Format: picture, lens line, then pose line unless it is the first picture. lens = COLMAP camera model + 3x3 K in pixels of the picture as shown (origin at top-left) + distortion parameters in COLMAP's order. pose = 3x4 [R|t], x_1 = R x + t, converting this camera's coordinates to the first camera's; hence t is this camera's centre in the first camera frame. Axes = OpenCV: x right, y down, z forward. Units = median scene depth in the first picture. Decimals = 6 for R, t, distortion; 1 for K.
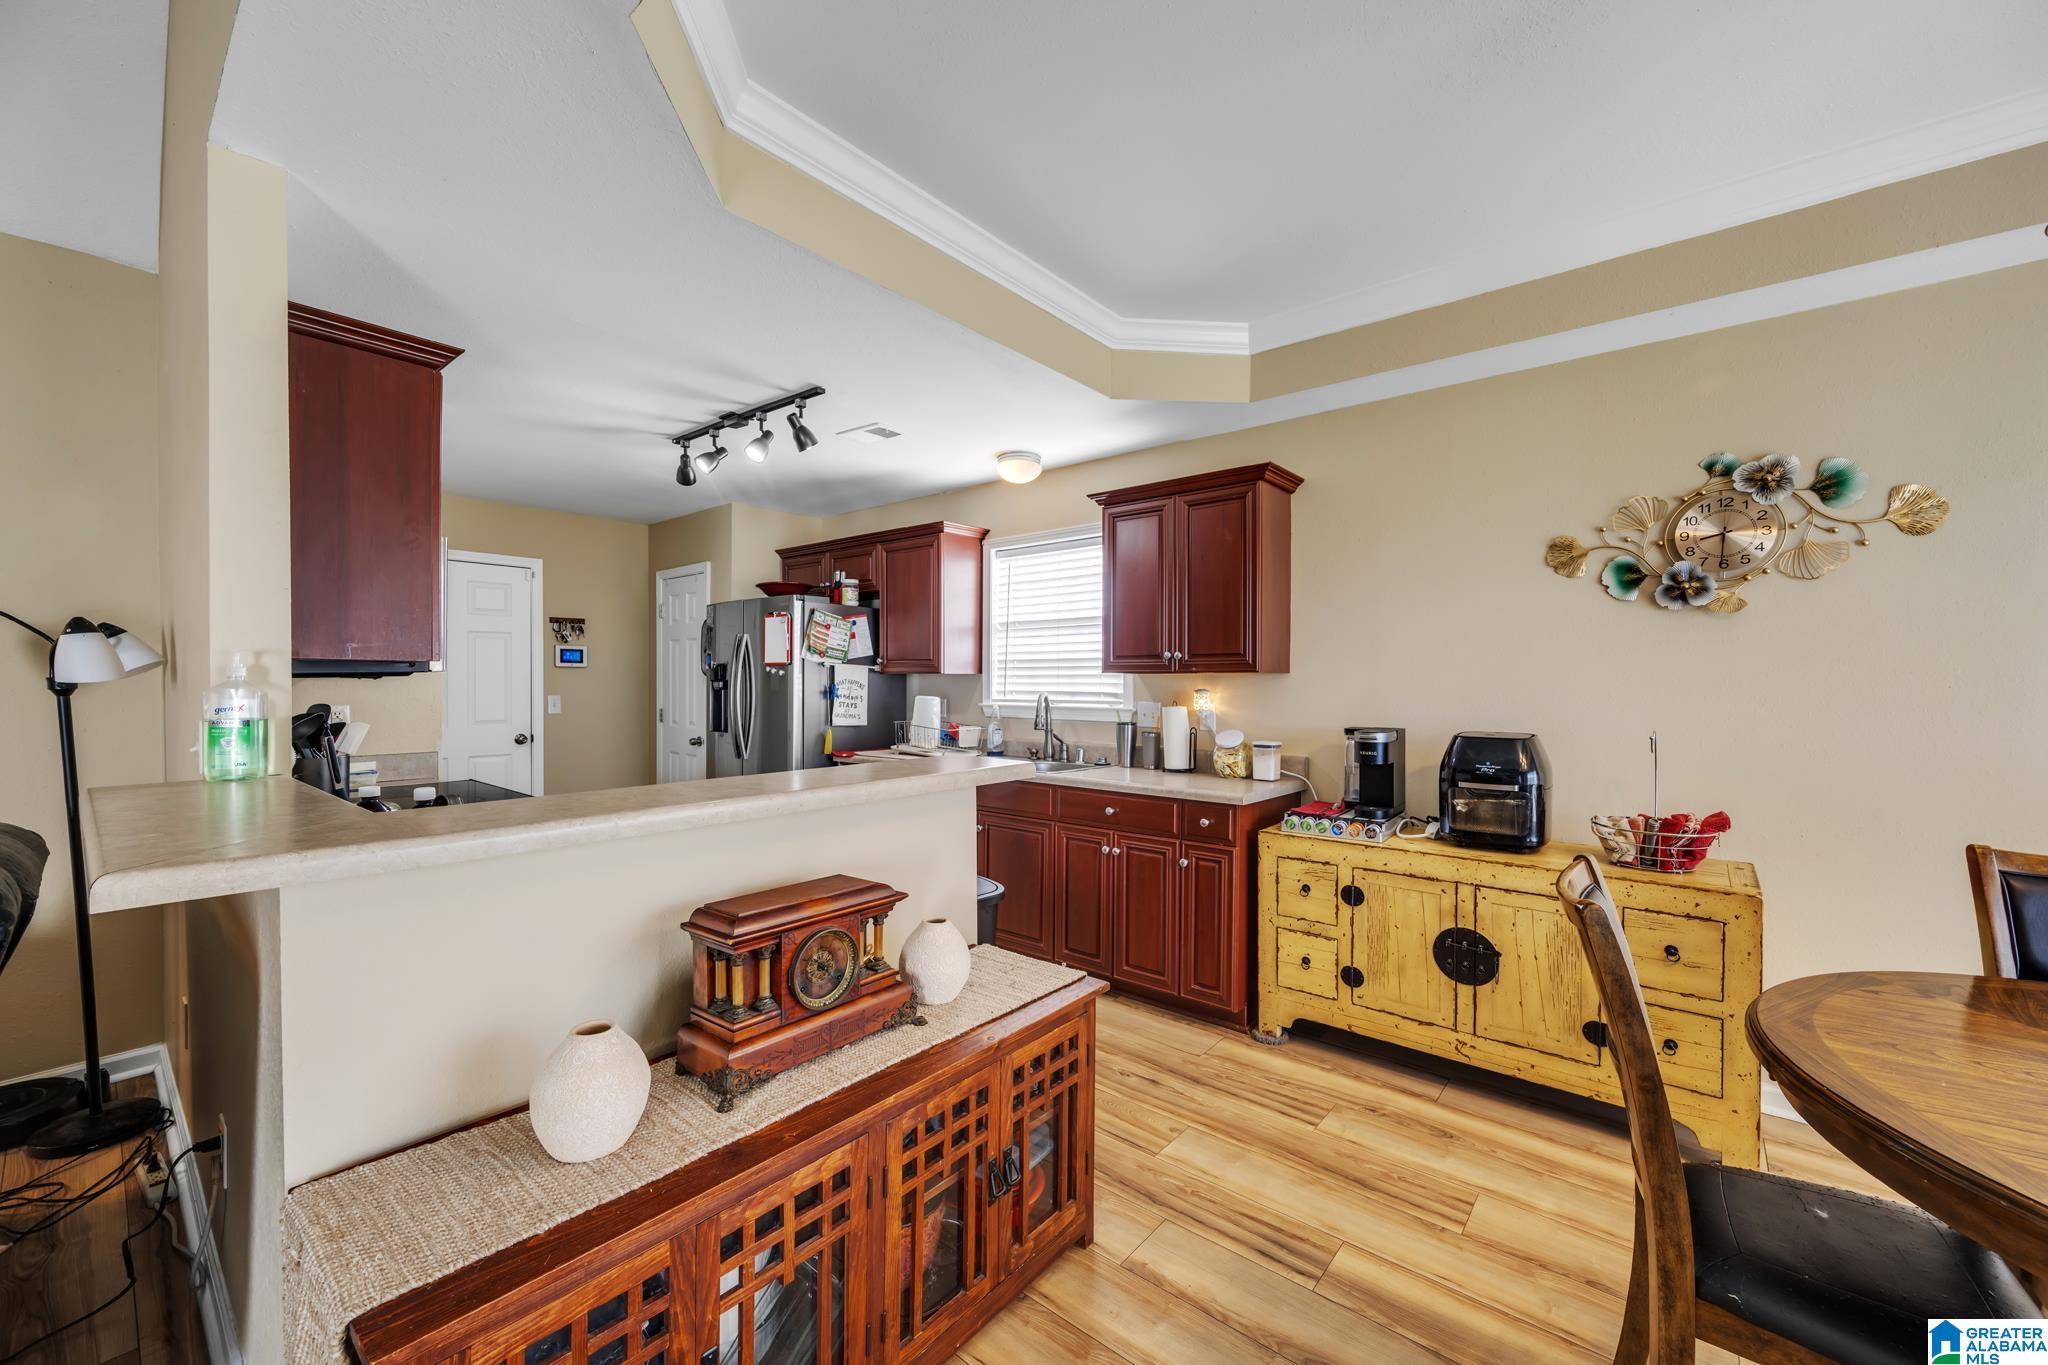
lens RADIAL K [[798.5, 0, 1023.8], [0, 798.5, 678.1], [0, 0, 1]] dist [-0.002258, -0.000028]
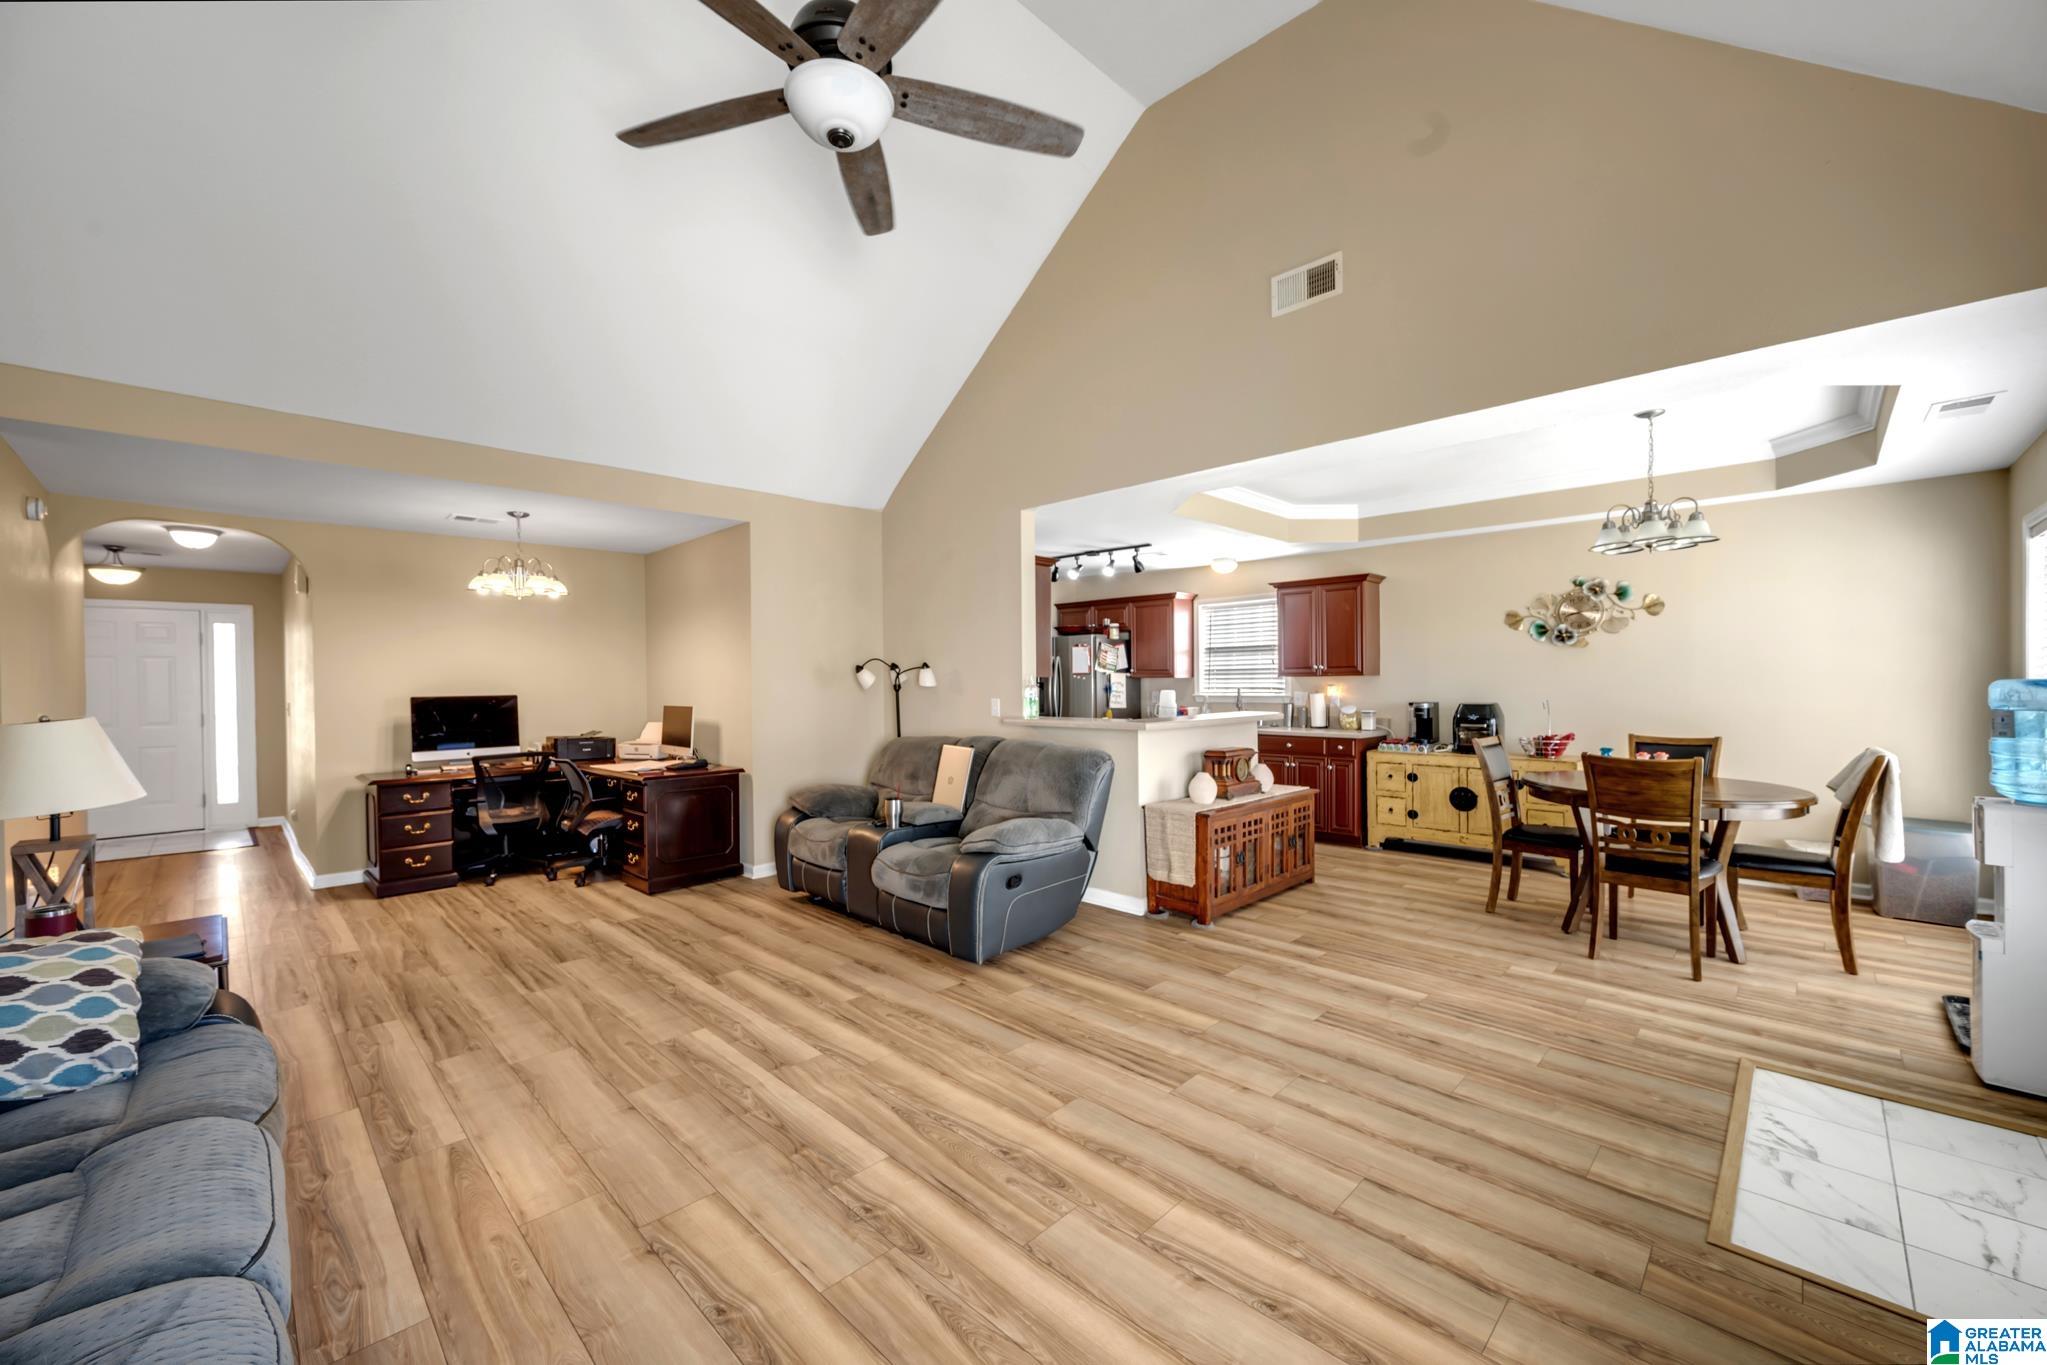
lens RADIAL K [[798.1, 0, 1024.2], [0, 798.1, 679.6], [0, 0, 1]] dist [-0.002258, -0.000028]
pose [[0.996773, -0.012848, -0.079242, -0.416032], [0.012999, 0.999915, 0.001386, -0.011460], [0.079217, -0.002412, 0.996854, -1.112398]]
